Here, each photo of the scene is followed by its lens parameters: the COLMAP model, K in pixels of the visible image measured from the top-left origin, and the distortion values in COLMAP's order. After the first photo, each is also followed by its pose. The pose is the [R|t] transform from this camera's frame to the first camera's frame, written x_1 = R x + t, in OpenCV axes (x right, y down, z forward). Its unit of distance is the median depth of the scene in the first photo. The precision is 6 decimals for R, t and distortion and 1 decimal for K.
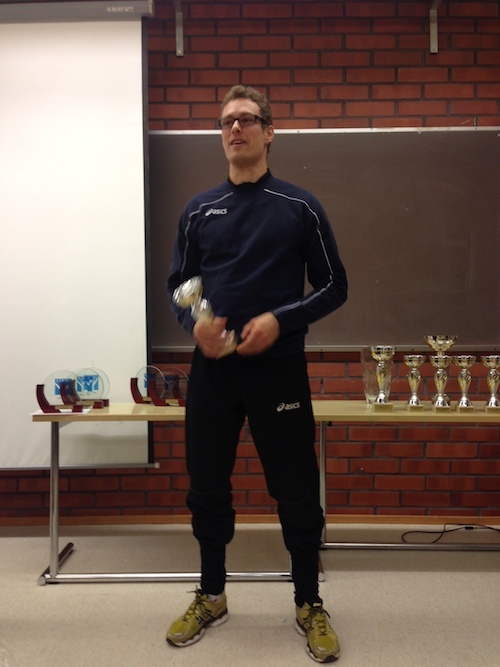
lens RADIAL K [[614.9, 0, 251.4], [0, 614.9, 336.0], [0, 0, 1]] dist [0.160448, -0.274426]
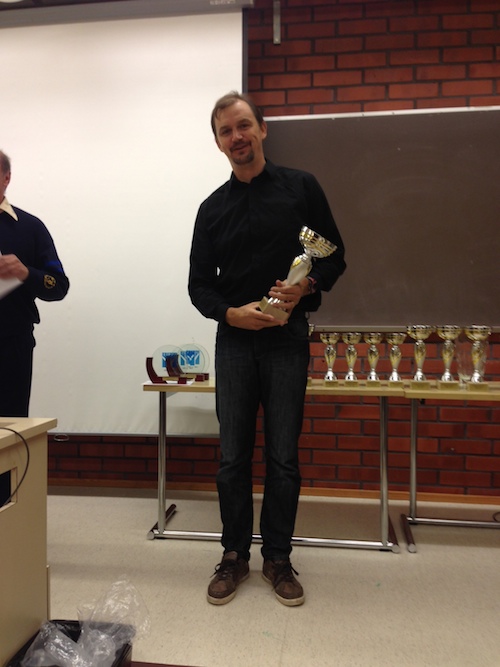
lens RADIAL K [[614.9, 0, 251.4], [0, 614.9, 336.0], [0, 0, 1]] dist [0.160448, -0.274426]
pose [[0.992202, 0.011606, -0.124100, -0.021979], [-0.008780, 0.999690, 0.023291, 0.010602], [0.124331, -0.022020, 0.991996, -0.040645]]
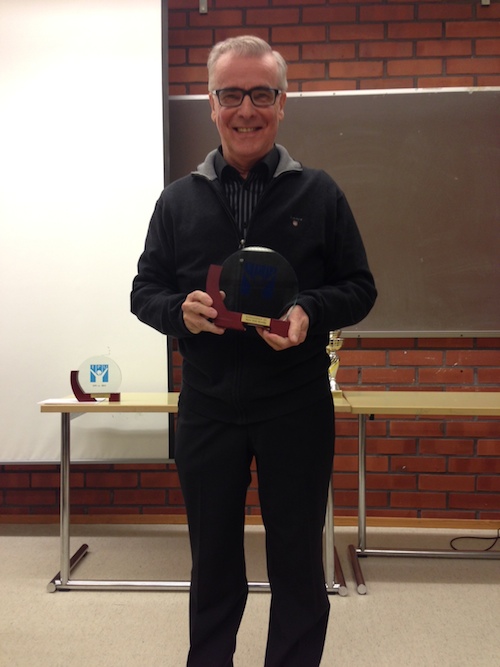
lens RADIAL K [[614.9, 0, 251.4], [0, 614.9, 336.0], [0, 0, 1]] dist [0.160448, -0.274426]
pose [[0.999128, 0.000253, -0.041741, -0.006489], [0.000114, 0.999961, 0.008806, 0.014890], [0.041741, -0.008803, 0.999090, 0.087054]]
